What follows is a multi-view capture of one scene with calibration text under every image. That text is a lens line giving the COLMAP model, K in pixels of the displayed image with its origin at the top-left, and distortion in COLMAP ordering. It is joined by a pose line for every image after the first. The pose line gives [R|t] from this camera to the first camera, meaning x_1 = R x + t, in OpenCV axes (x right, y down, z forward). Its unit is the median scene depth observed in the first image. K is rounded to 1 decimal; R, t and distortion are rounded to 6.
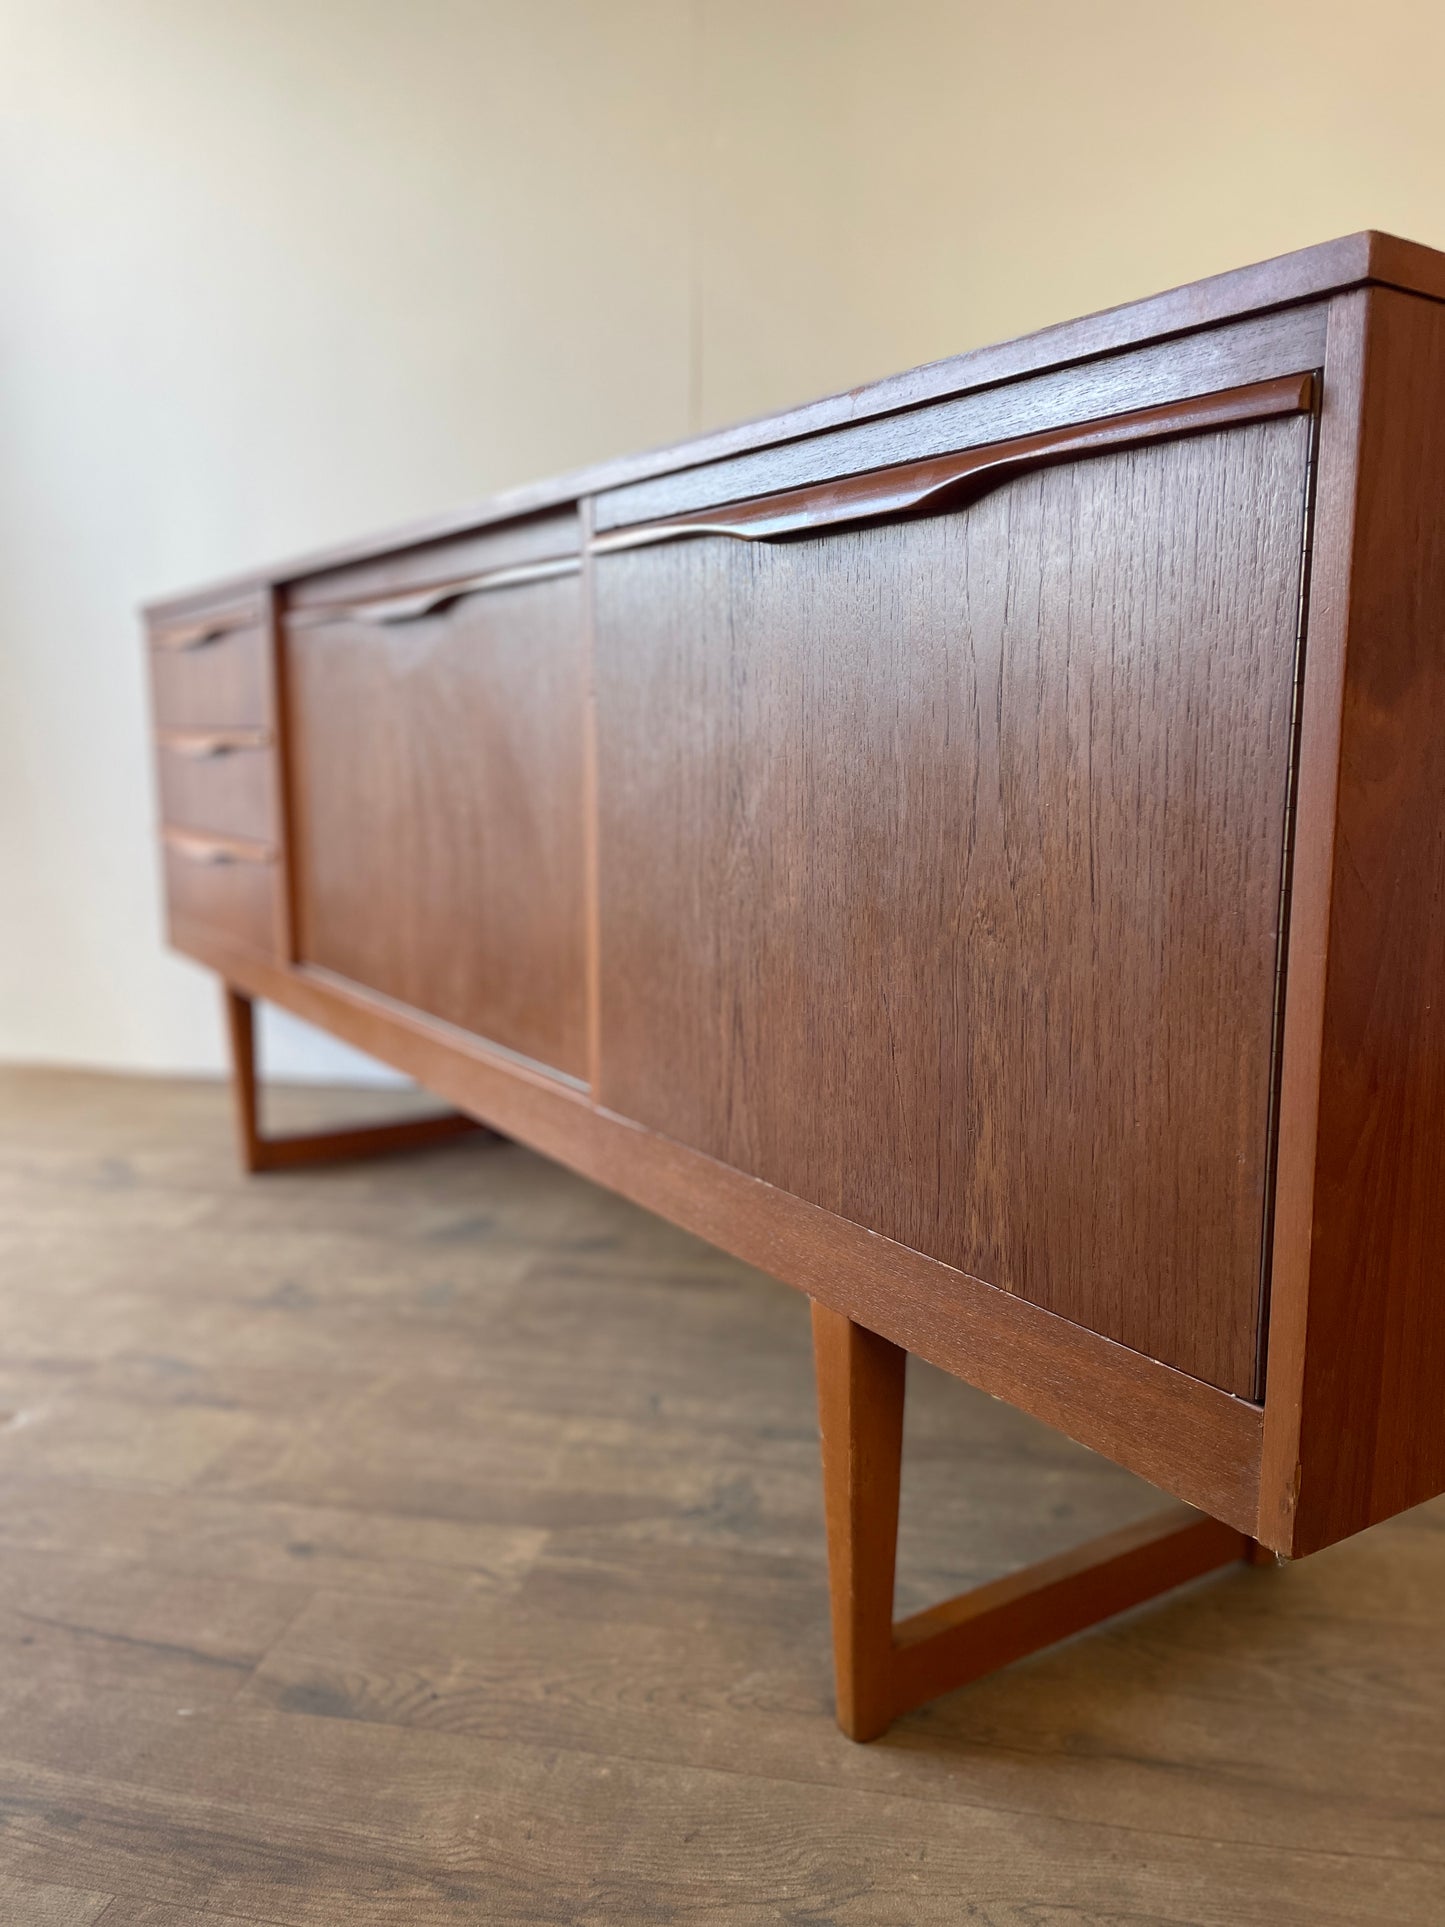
lens RADIAL K [[1459.5, 0, 714.5], [0, 1459.5, 945.0], [0, 0, 1]] dist [0.085020, -0.113588]
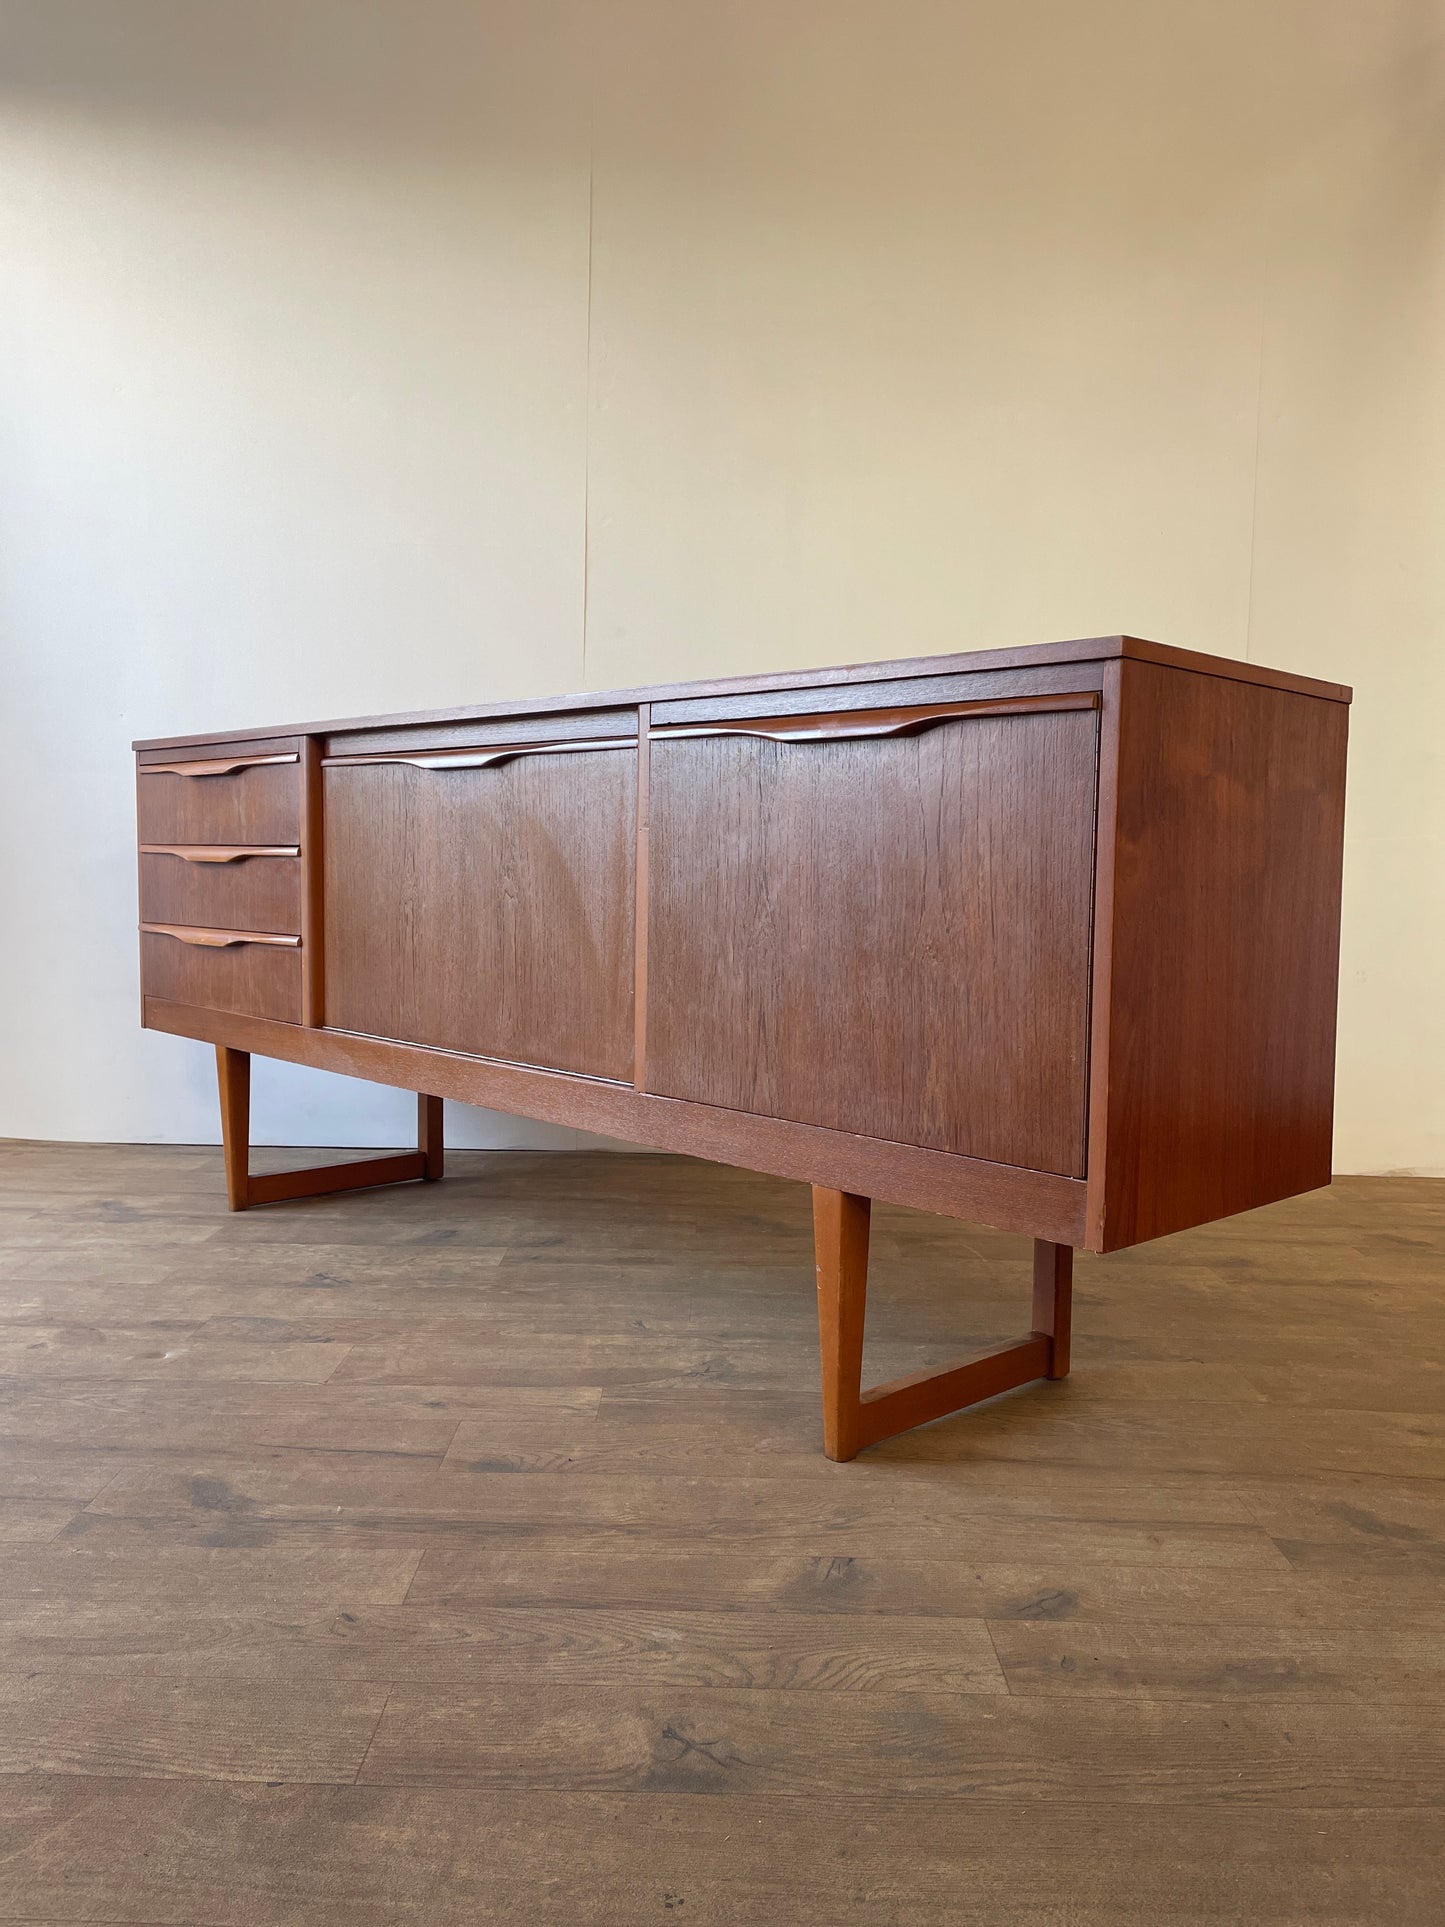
lens RADIAL K [[1459.5, 0, 720.6], [0, 1459.5, 947.9], [0, 0, 1]] dist [0.085020, -0.113588]
pose [[0.981906, 0.004835, 0.189307, -0.351976], [0.010986, 0.996536, -0.082437, 0.105916], [-0.189050, 0.083025, 0.978451, -0.631321]]
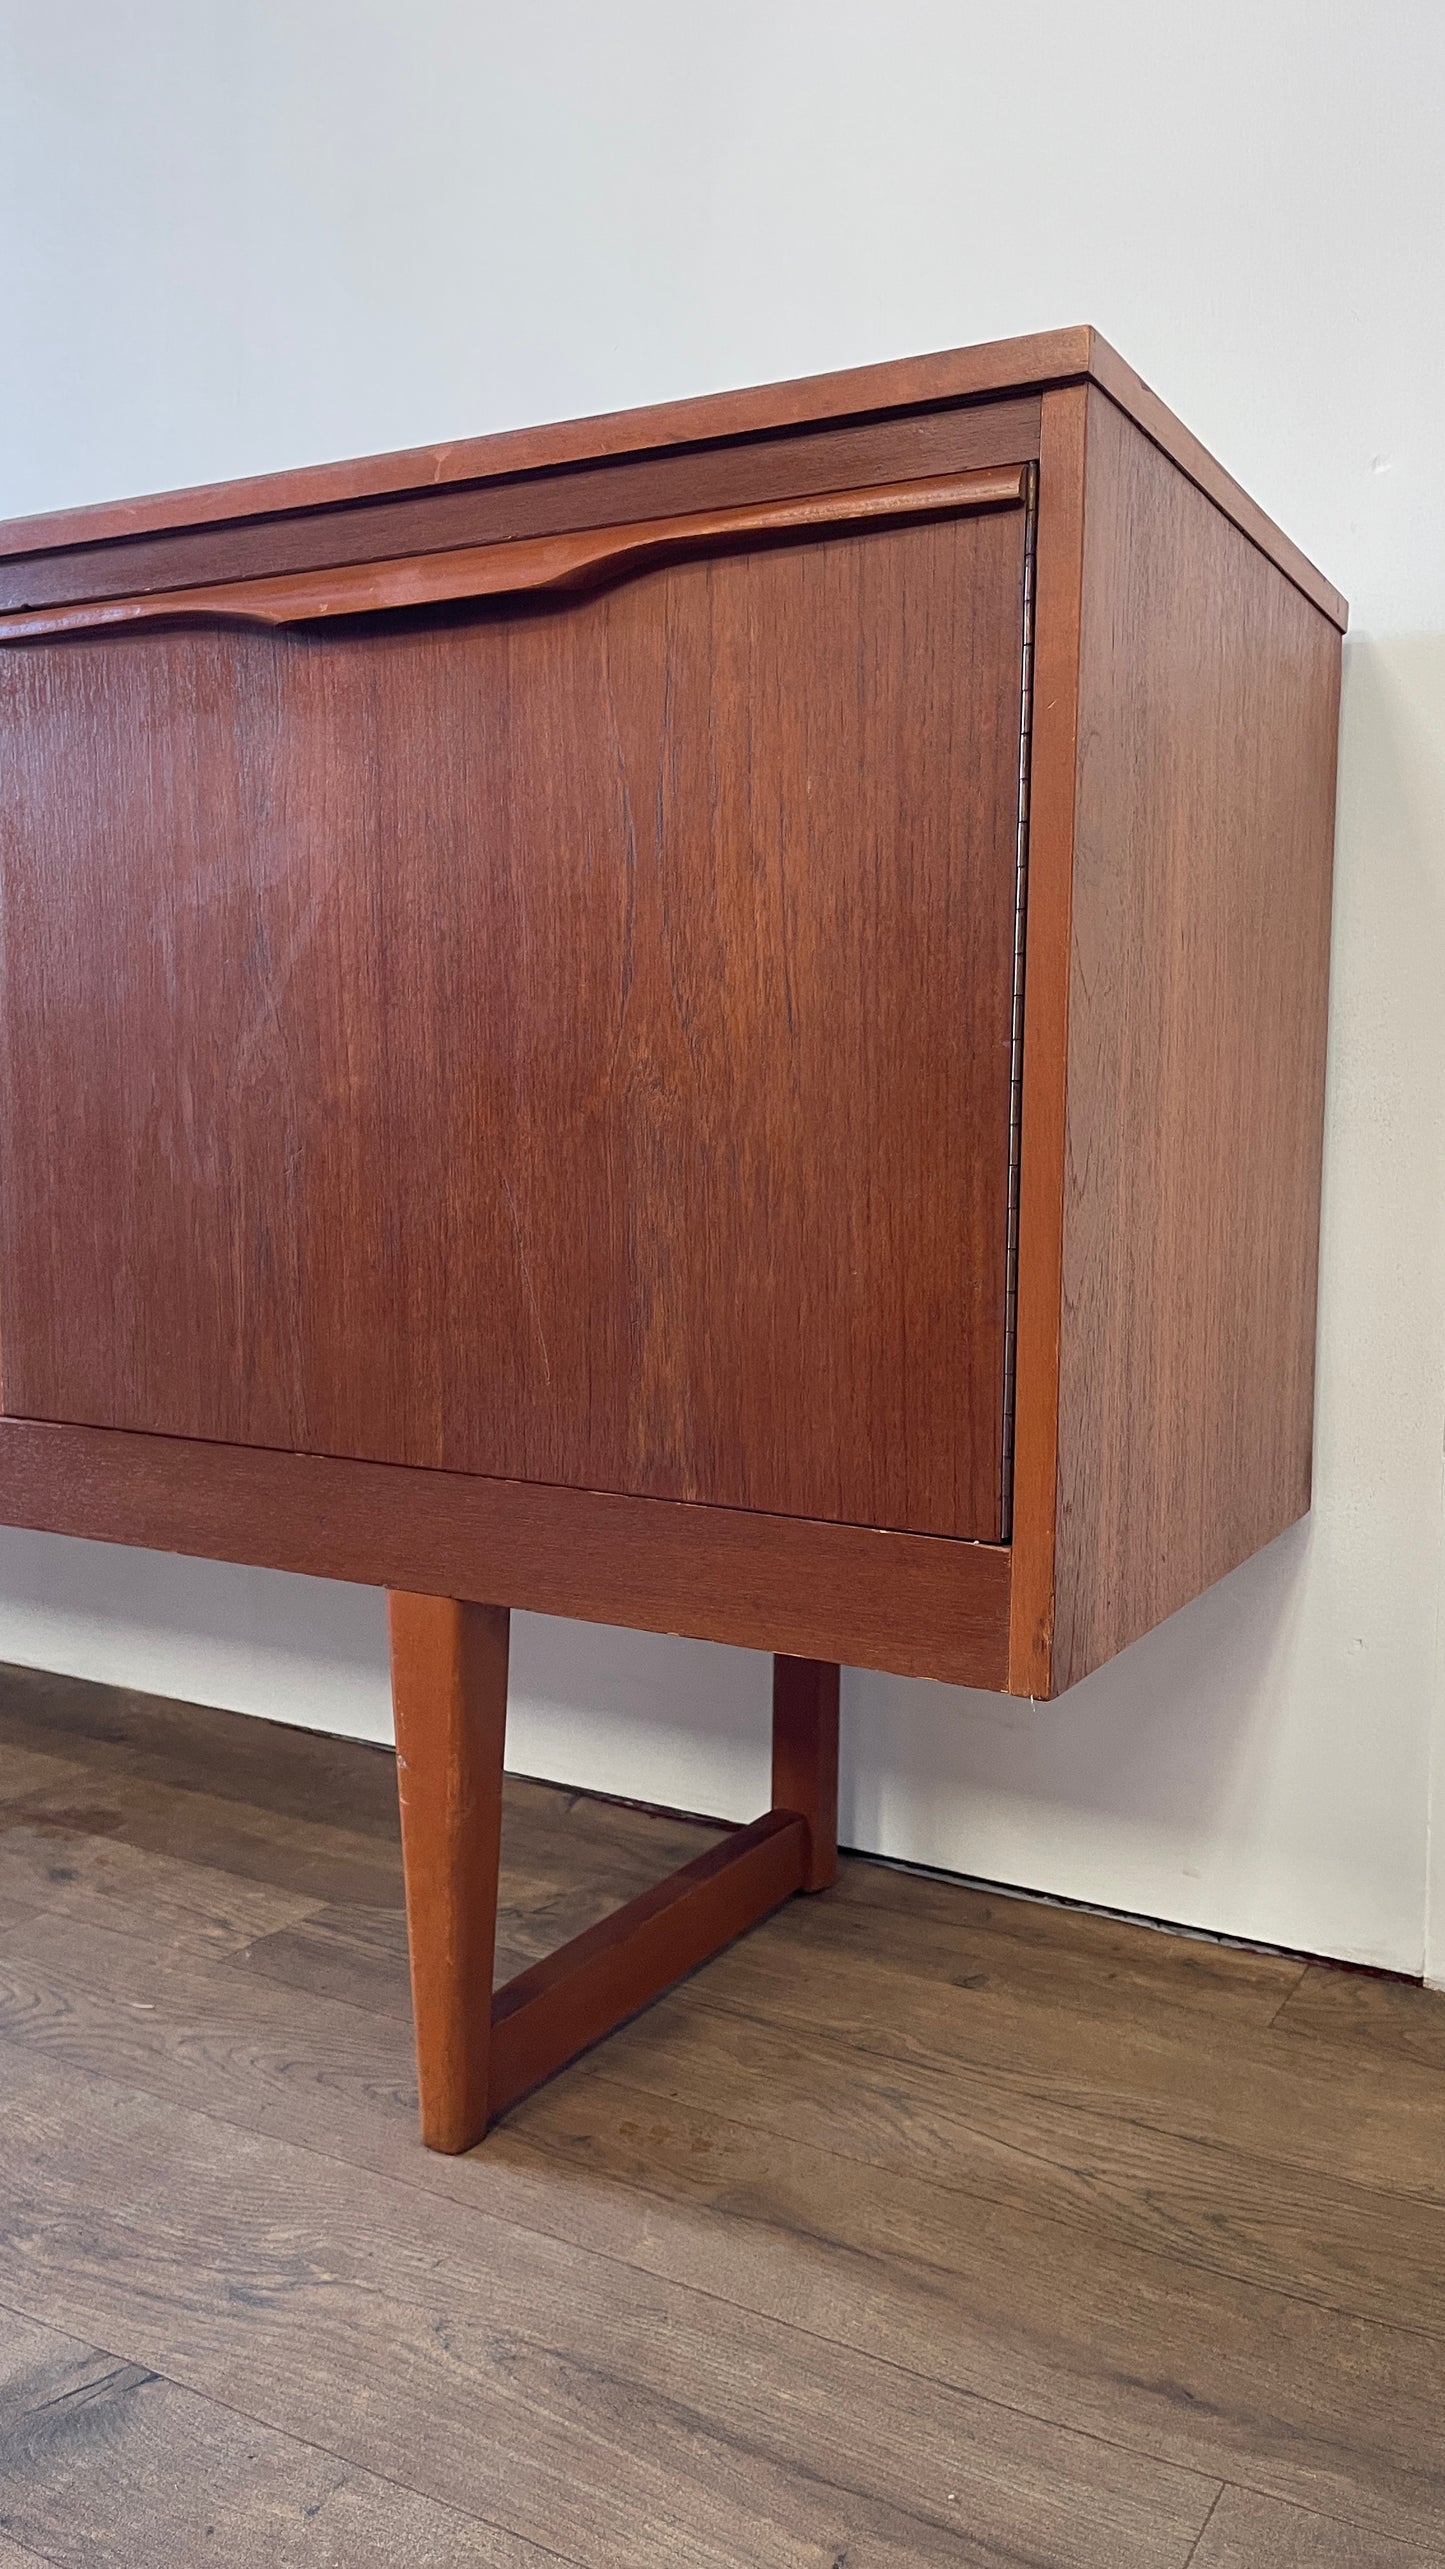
lens RADIAL K [[1957.9, 0, 720.8], [0, 1957.9, 1283.6], [0, 0, 1]] dist [0.069921, -0.078108]
pose [[0.888203, -0.032499, 0.458301, -0.251986], [0.054818, 0.997866, -0.035479, 0.122736], [-0.456170, 0.056635, 0.888089, -0.030824]]
